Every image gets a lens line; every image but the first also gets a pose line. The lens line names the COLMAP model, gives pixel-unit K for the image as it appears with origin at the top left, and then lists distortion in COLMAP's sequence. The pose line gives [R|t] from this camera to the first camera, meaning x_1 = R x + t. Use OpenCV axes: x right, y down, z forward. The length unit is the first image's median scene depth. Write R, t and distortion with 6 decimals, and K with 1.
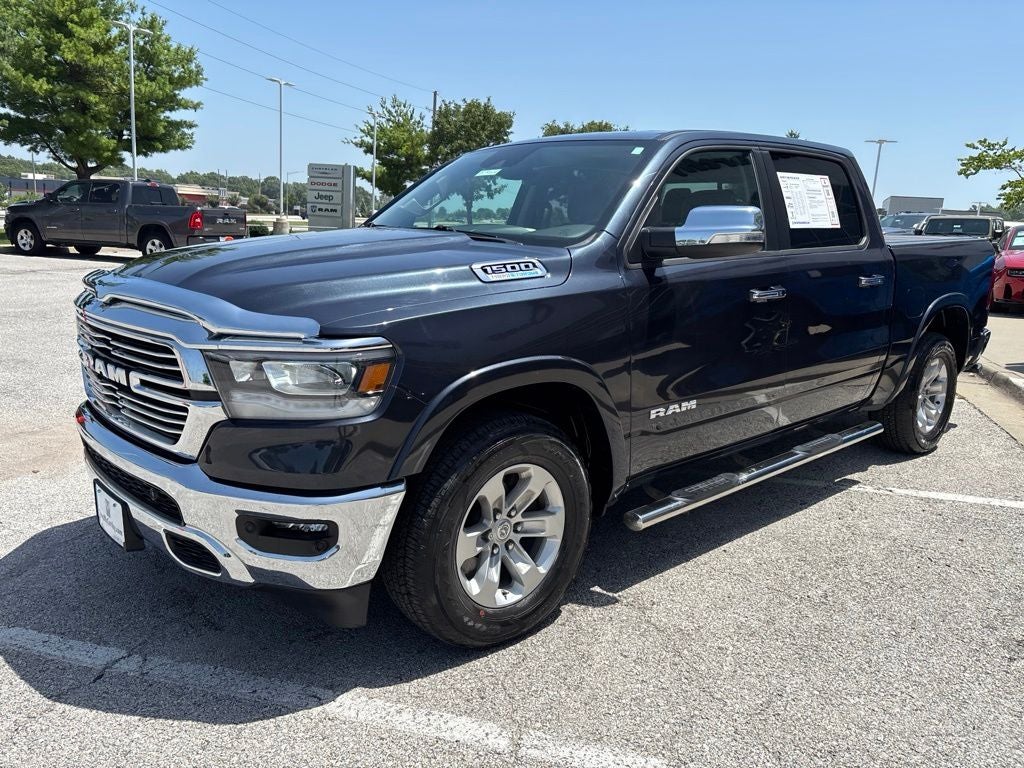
lens RADIAL K [[780.8, 0, 507.0], [0, 780.8, 376.4], [0, 0, 1]] dist [0.043770, -0.051869]
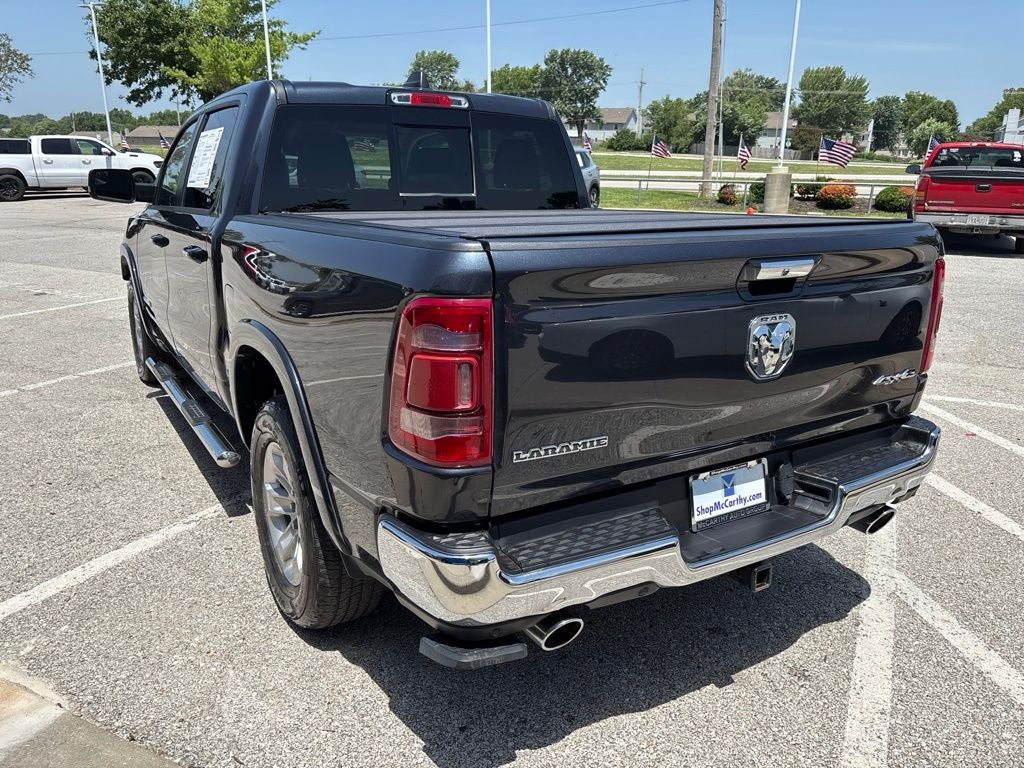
lens RADIAL K [[780.8, 0, 513.9], [0, 780.8, 390.6], [0, 0, 1]] dist [0.043770, -0.051869]
pose [[-0.184083, 0.239519, -0.953281, 1.658781], [-0.209146, 0.938100, 0.276092, -0.386893], [0.960402, 0.250198, -0.122594, 1.987166]]
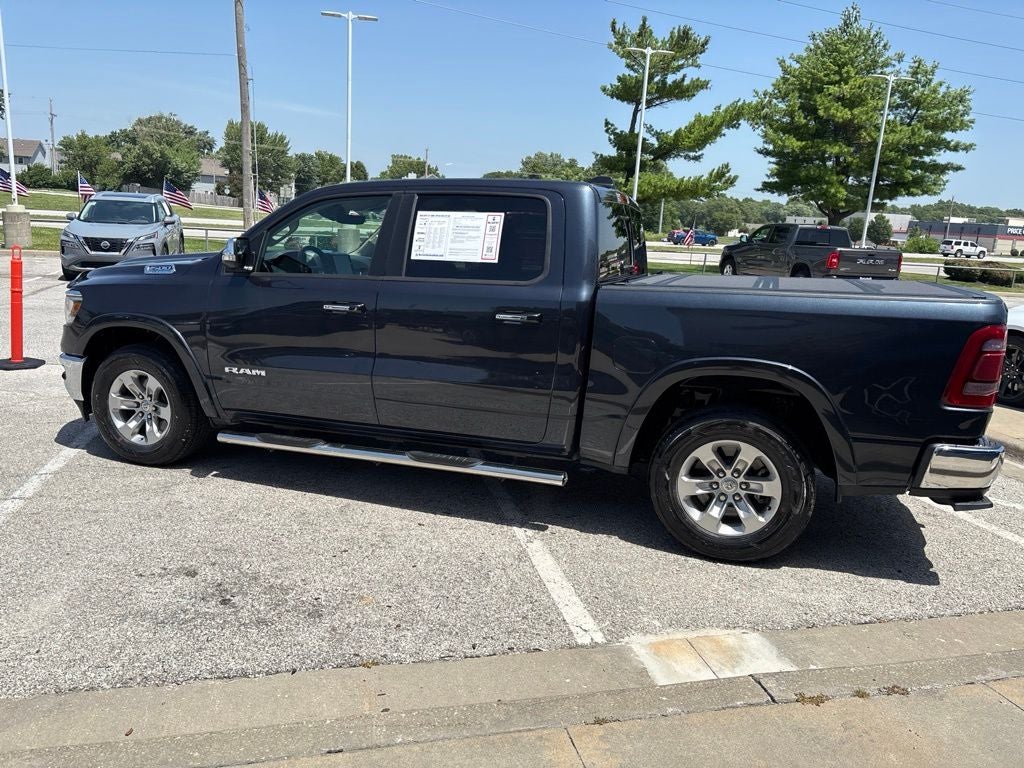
lens RADIAL K [[780.8, 0, 505.9], [0, 780.8, 388.5], [0, 0, 1]] dist [0.043770, -0.051869]
pose [[0.482160, 0.167633, -0.859896, 1.798823], [-0.200442, 0.976596, 0.077992, -0.146961], [0.852845, 0.134755, 0.504476, 0.686826]]
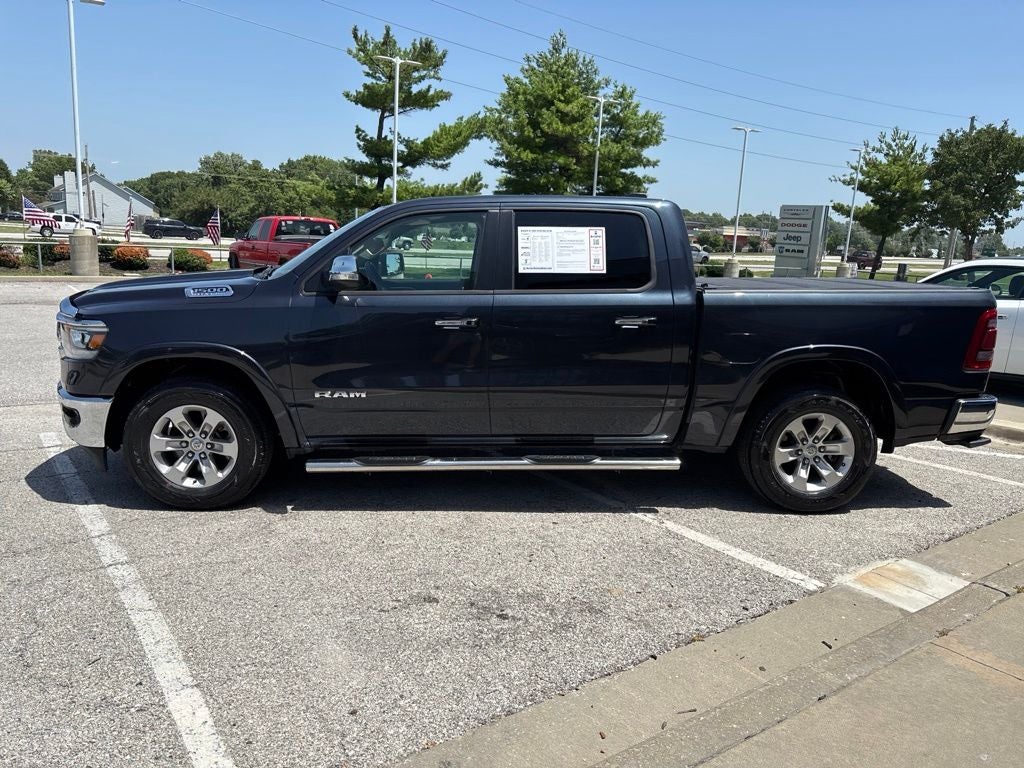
lens RADIAL K [[780.8, 0, 505.0], [0, 780.8, 388.6], [0, 0, 1]] dist [0.043770, -0.051869]
pose [[0.780994, 0.107895, -0.615148, 1.365246], [-0.128979, 0.991595, 0.010170, -0.023208], [0.611075, 0.071399, 0.788346, 0.051306]]
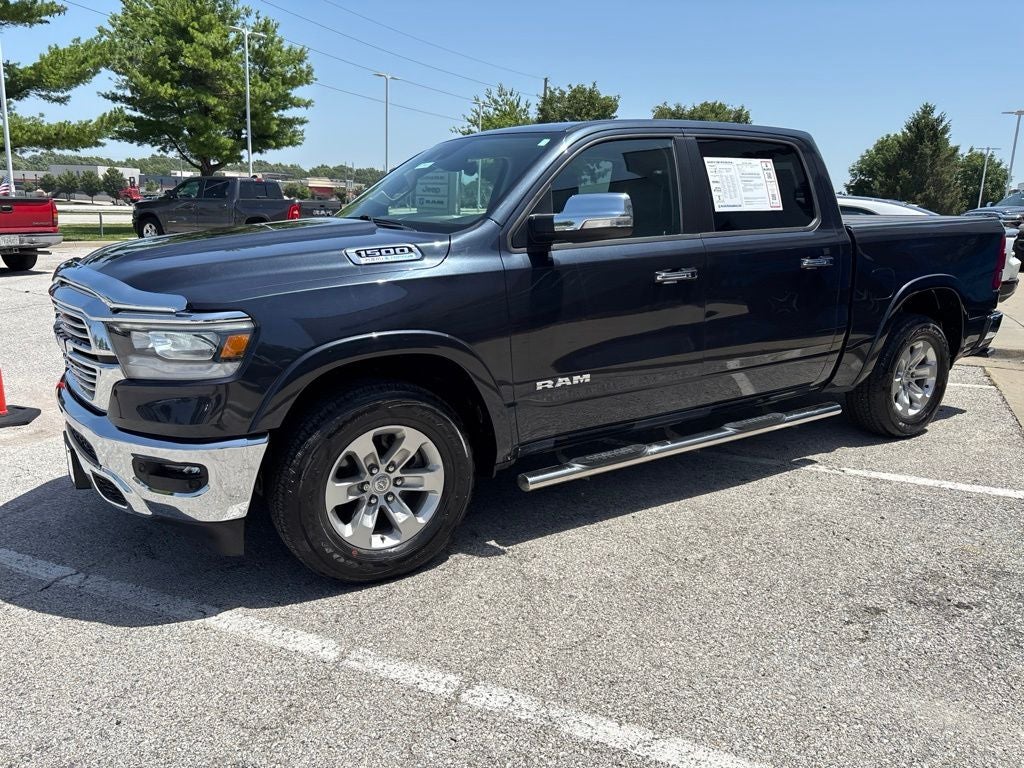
lens RADIAL K [[780.8, 0, 507.4], [0, 780.8, 382.1], [0, 0, 1]] dist [0.043770, -0.051869]
pose [[0.988409, 0.014392, -0.151131, 0.305759], [-0.010917, 0.999657, 0.023799, 0.017606], [0.151422, -0.021873, 0.988227, -0.085210]]
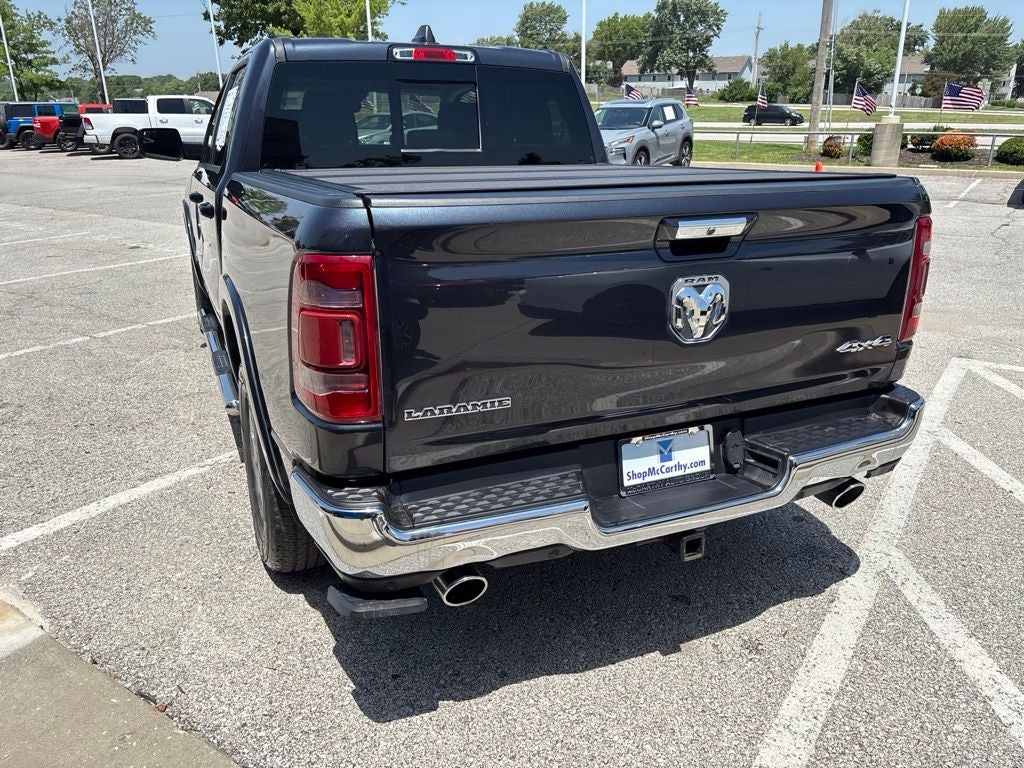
lens RADIAL K [[780.8, 0, 516.6], [0, 780.8, 379.6], [0, 0, 1]] dist [0.043770, -0.051869]
pose [[-0.308723, 0.270875, -0.911766, 1.618828], [-0.194726, 0.920288, 0.339341, -0.418557], [0.931006, 0.282307, -0.231368, 2.130952]]
